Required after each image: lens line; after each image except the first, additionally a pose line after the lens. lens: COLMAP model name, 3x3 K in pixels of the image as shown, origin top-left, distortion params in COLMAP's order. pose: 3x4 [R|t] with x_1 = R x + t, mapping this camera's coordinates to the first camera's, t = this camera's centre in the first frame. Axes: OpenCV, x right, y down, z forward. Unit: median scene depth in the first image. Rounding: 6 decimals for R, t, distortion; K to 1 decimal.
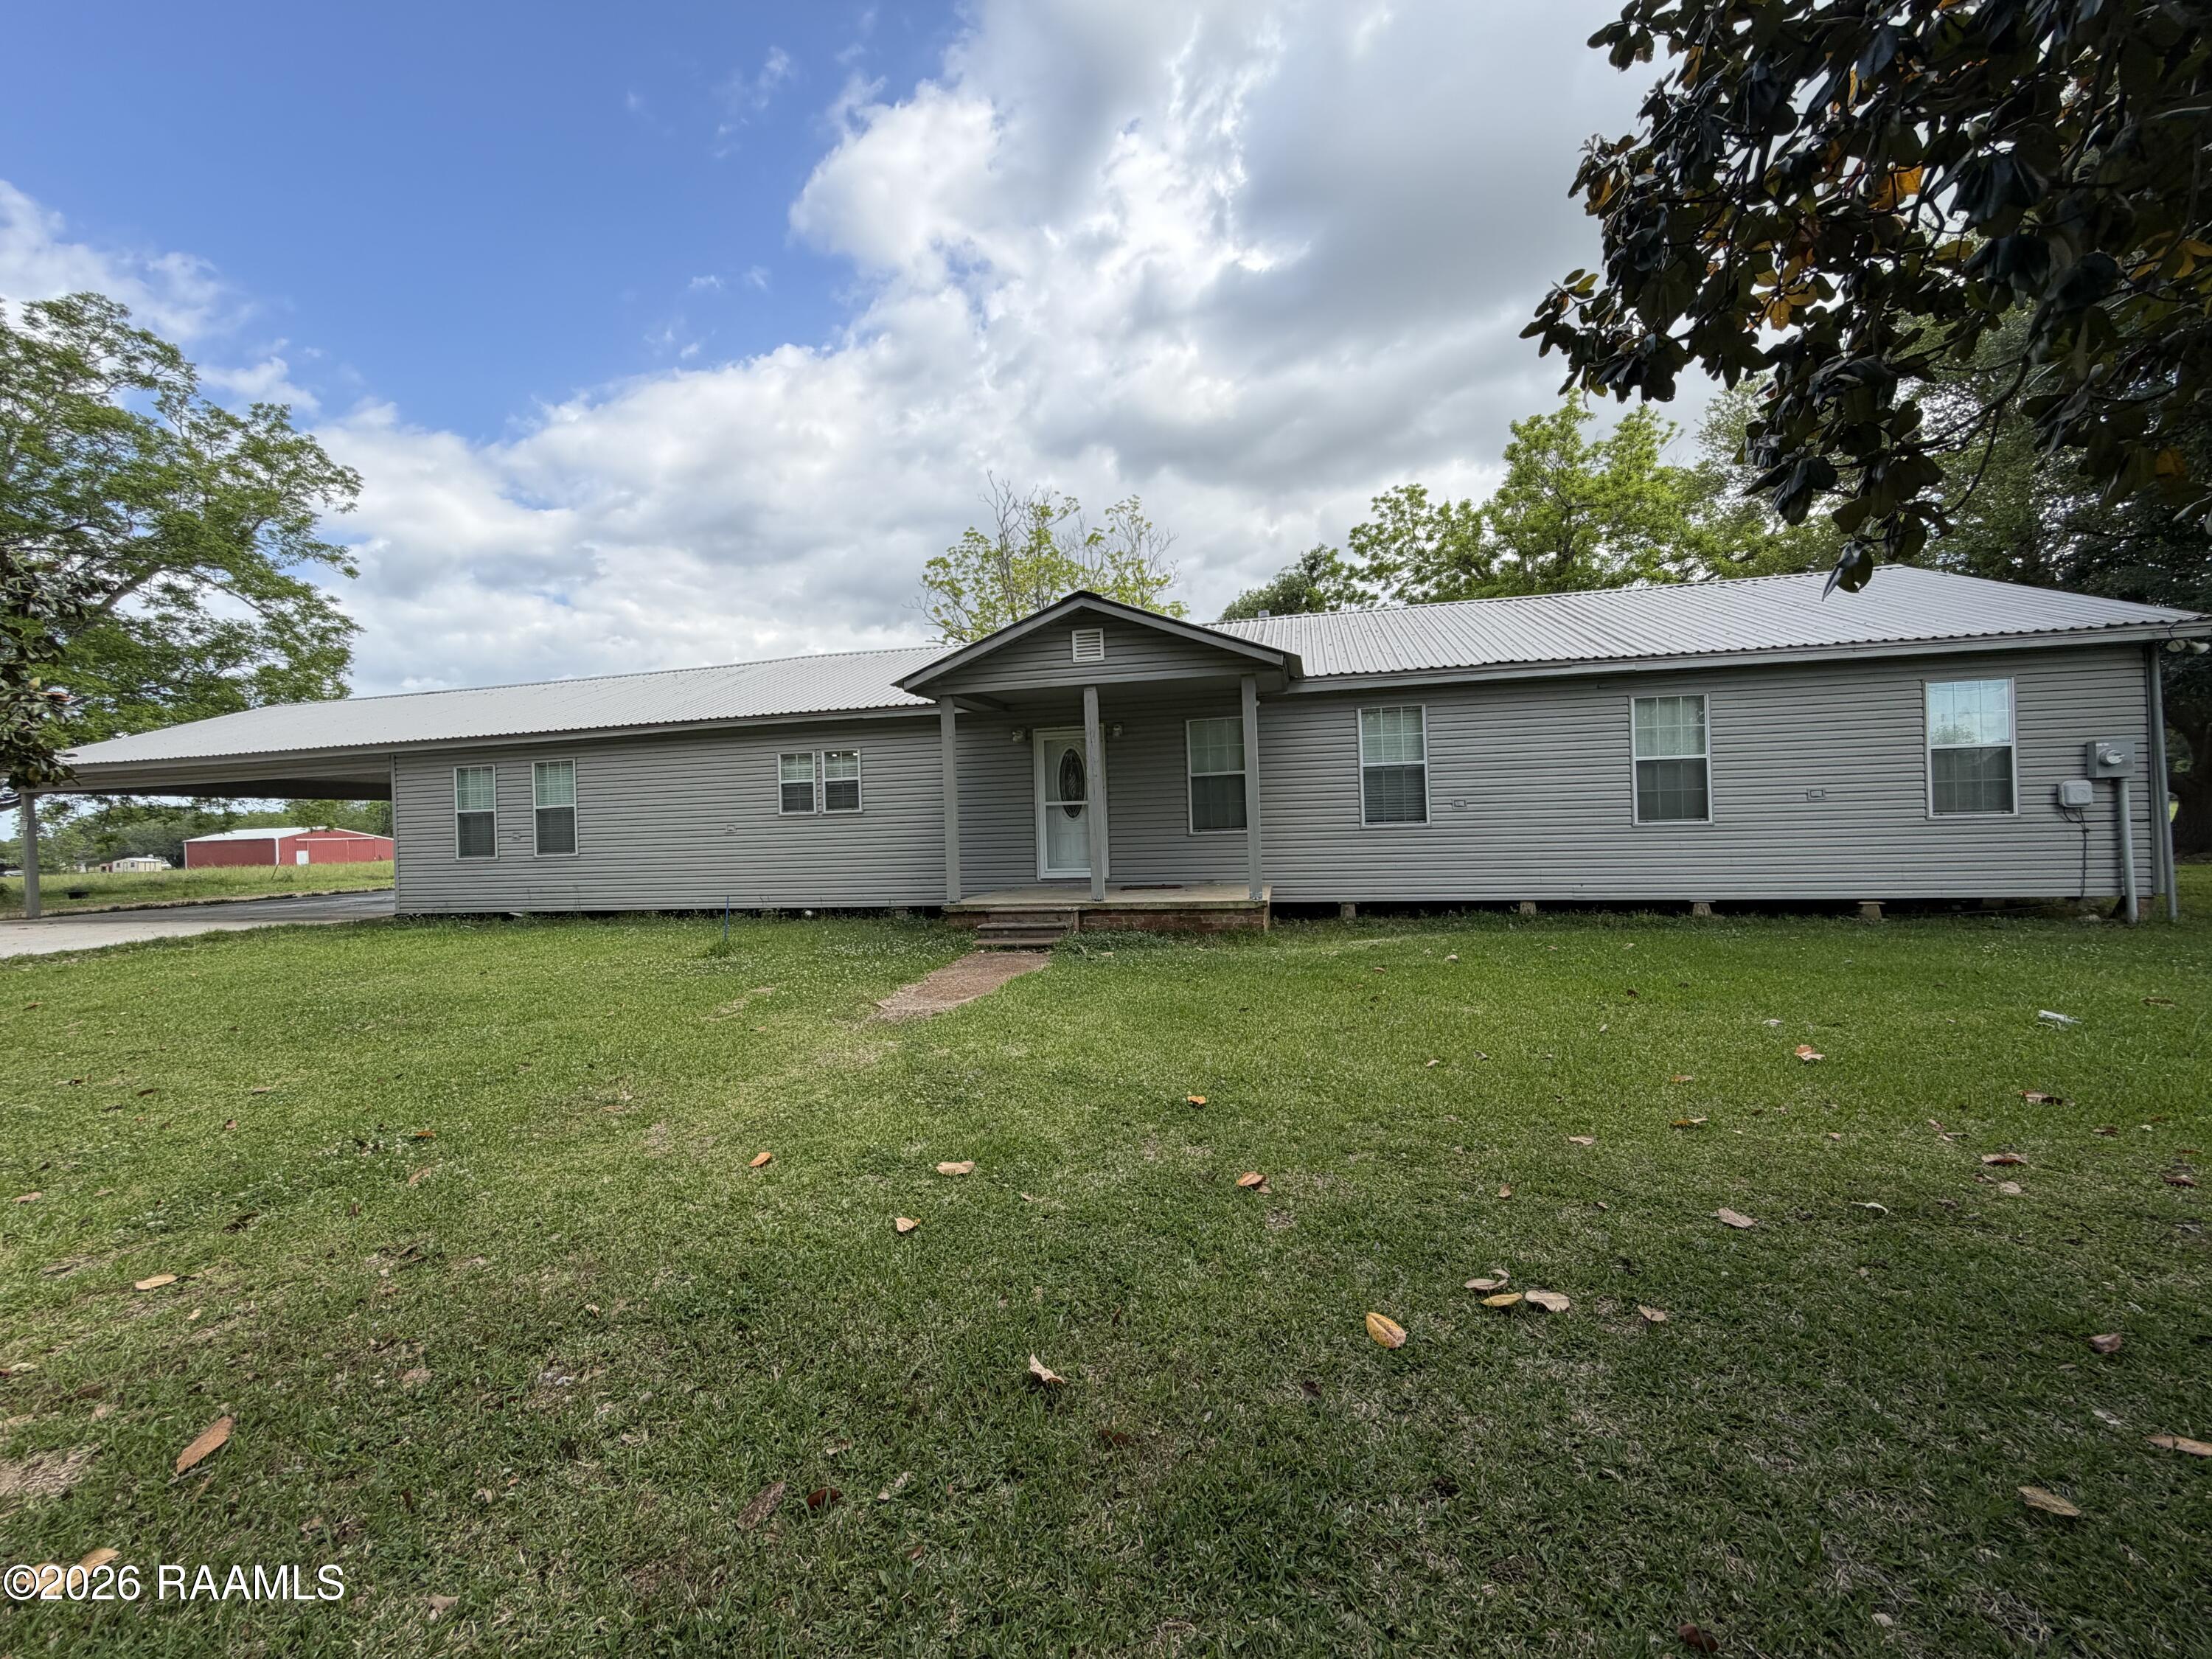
lens RADIAL K [[881.1, 0, 1102.0], [0, 881.1, 829.3], [0, 0, 1]] dist [0.000728, 0.000396]
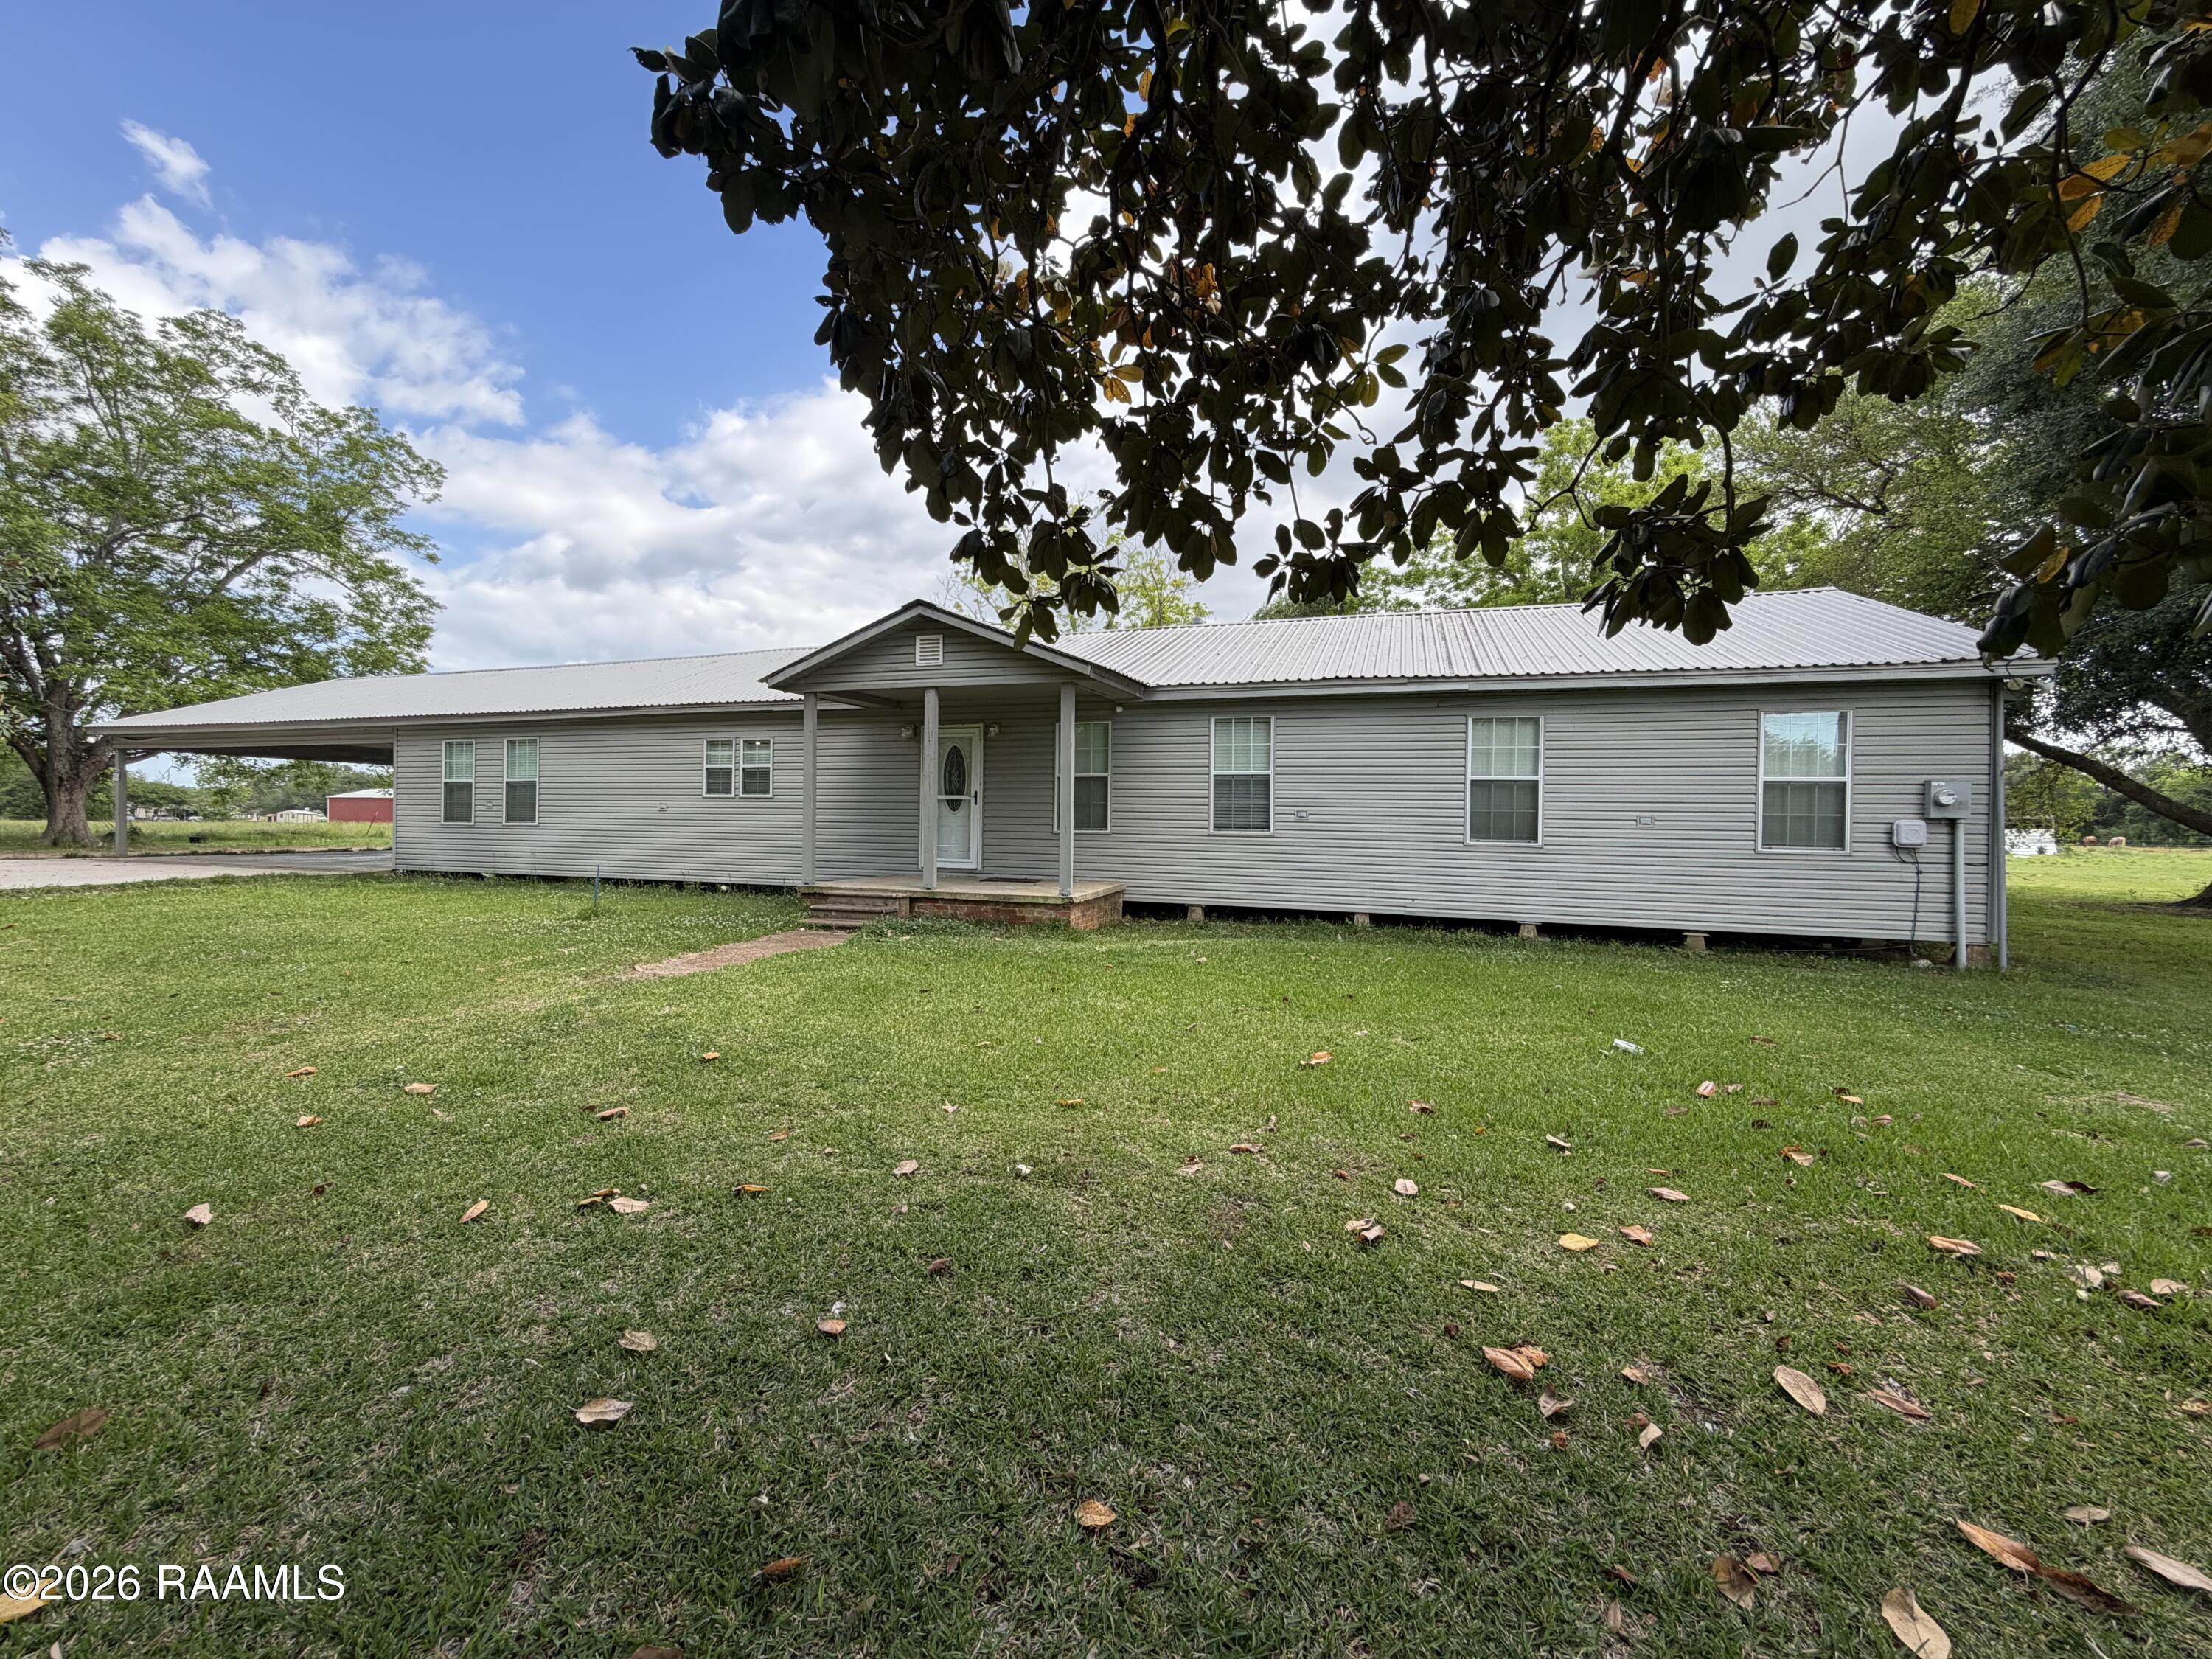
lens RADIAL K [[884.1, 0, 1100.6], [0, 884.1, 827.6], [0, 0, 1]] dist [0.001403, -0.000282]
pose [[0.993992, 0.047484, -0.098612, 0.273548], [-0.046888, 0.998865, 0.008349, -0.011378], [0.098897, -0.003675, 0.995091, -0.043905]]
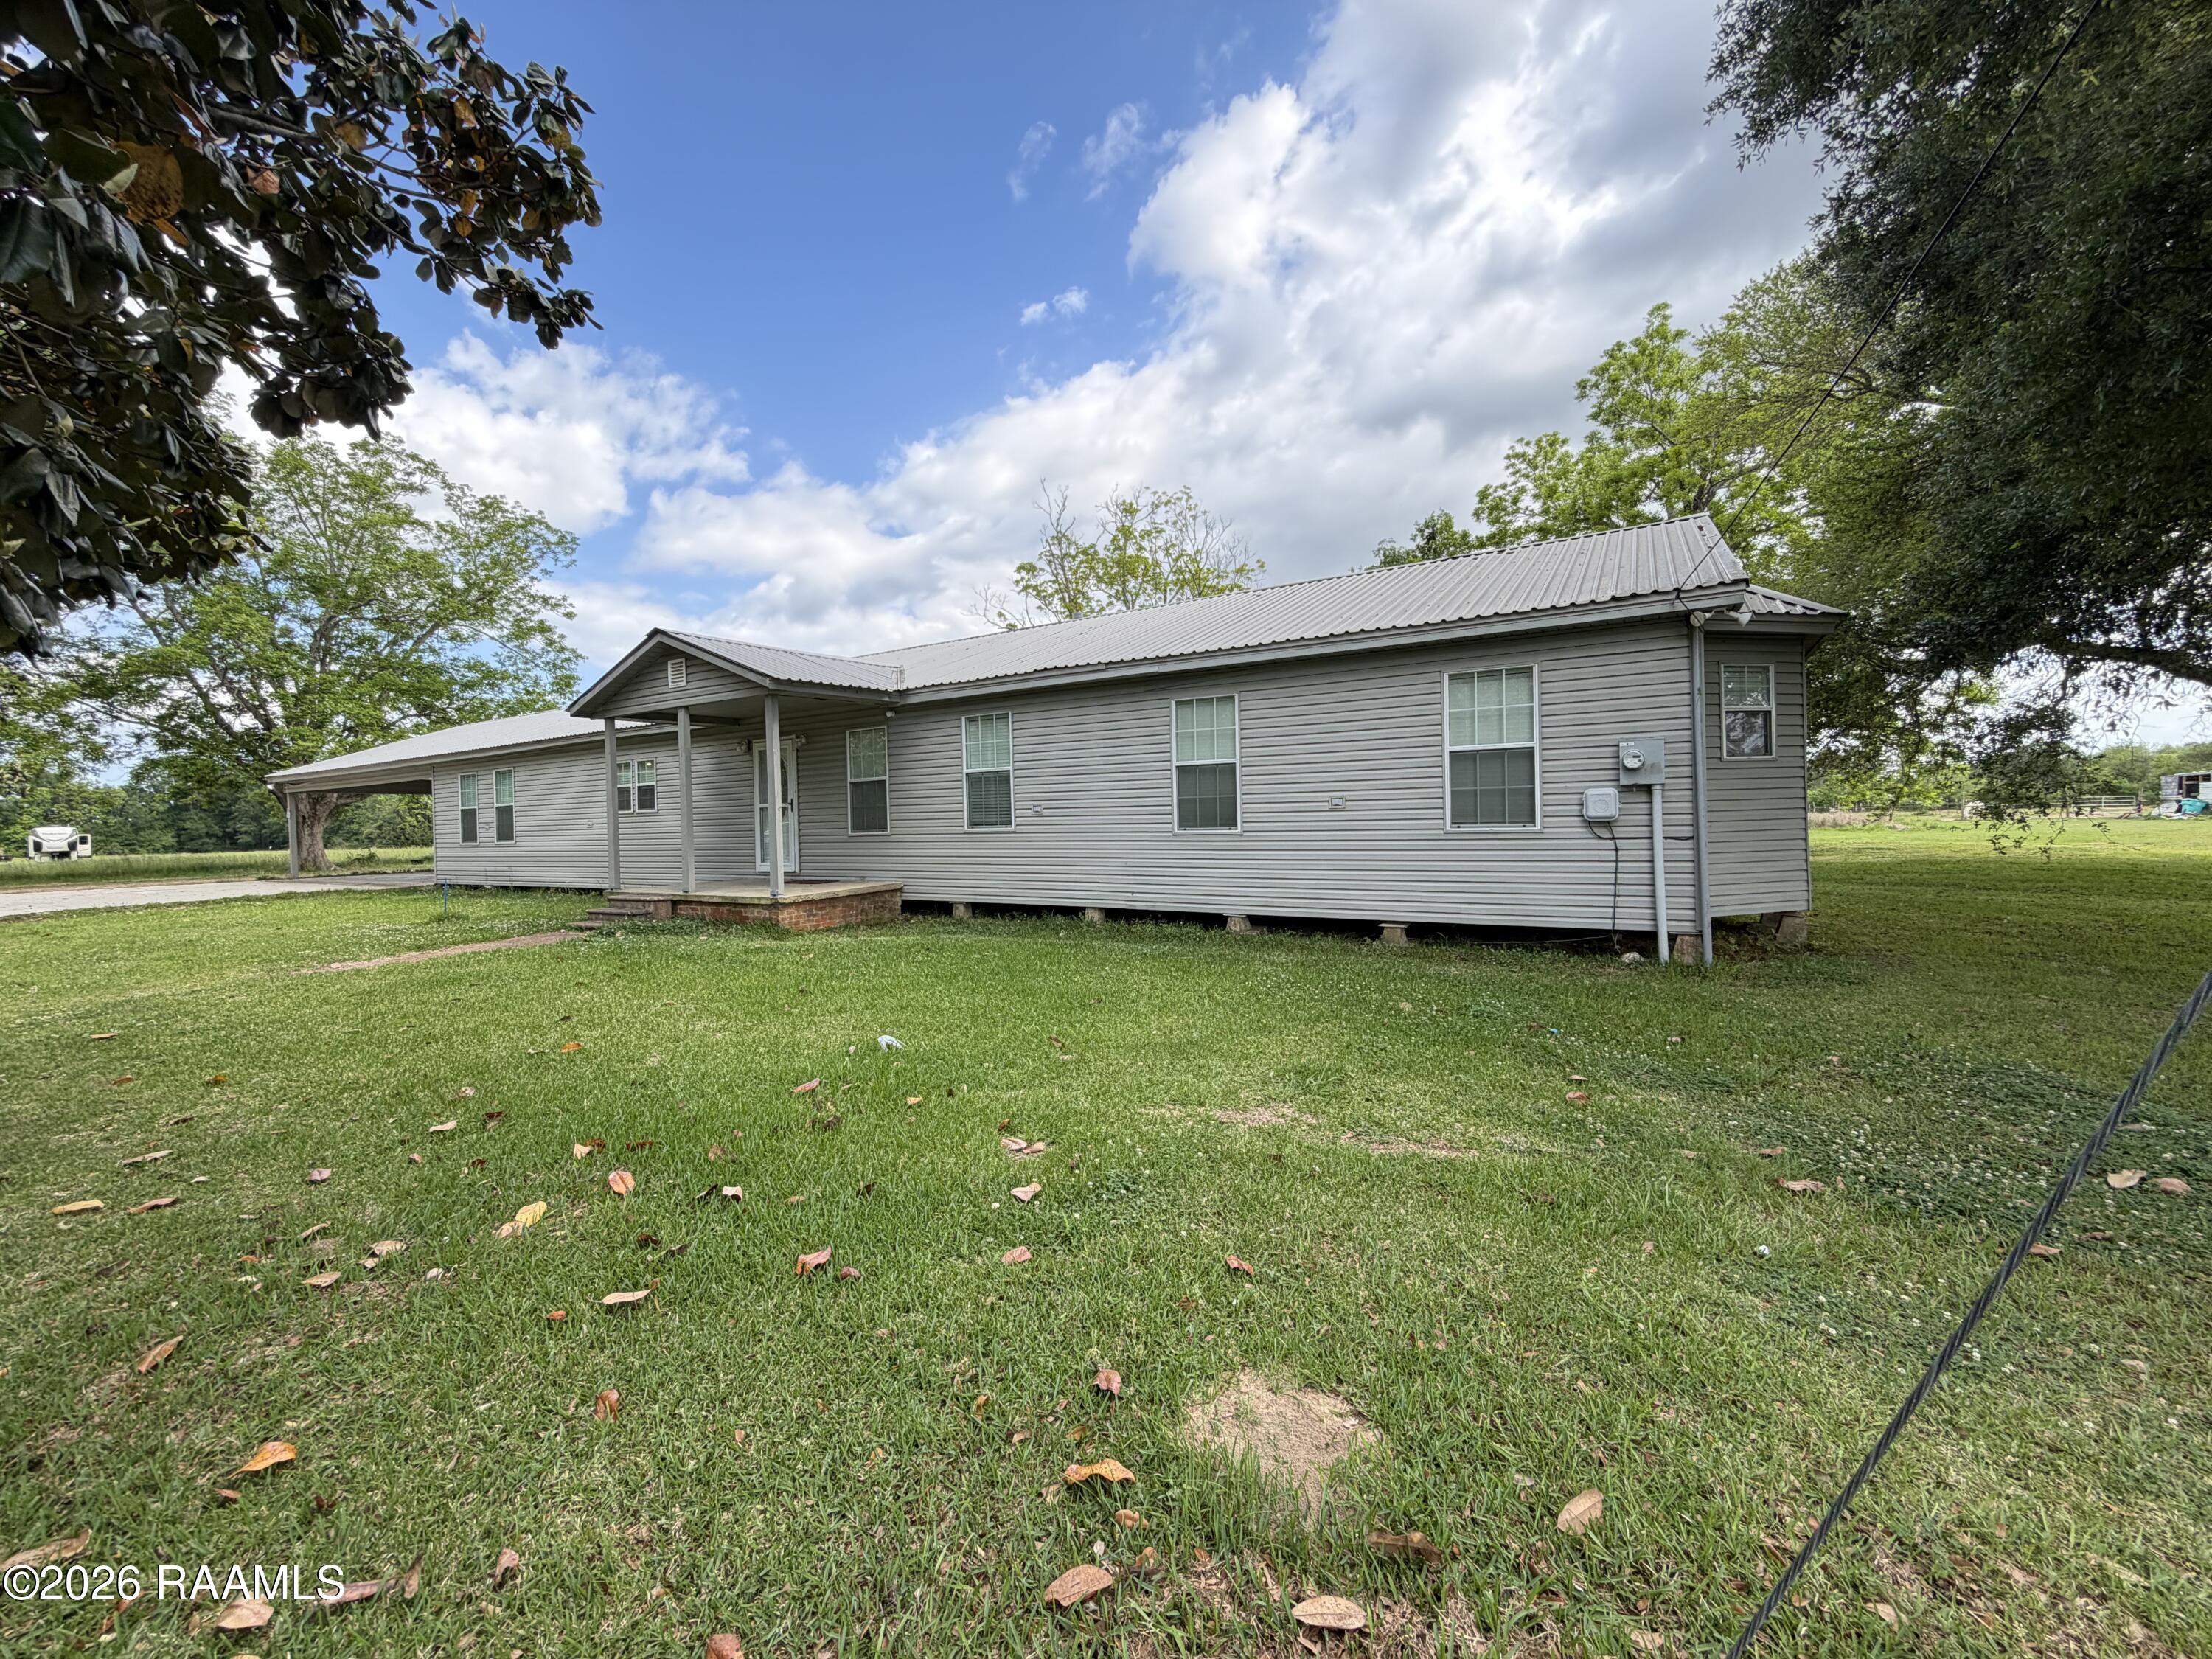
lens RADIAL K [[892.4, 0, 1094.4], [0, 892.4, 825.2], [0, 0, 1]] dist [0.000395, 0.000040]
pose [[0.945069, 0.010186, -0.326711, 0.797029], [-0.005167, 0.999855, 0.016228, -0.027092], [0.326829, -0.013649, 0.944985, 0.053587]]
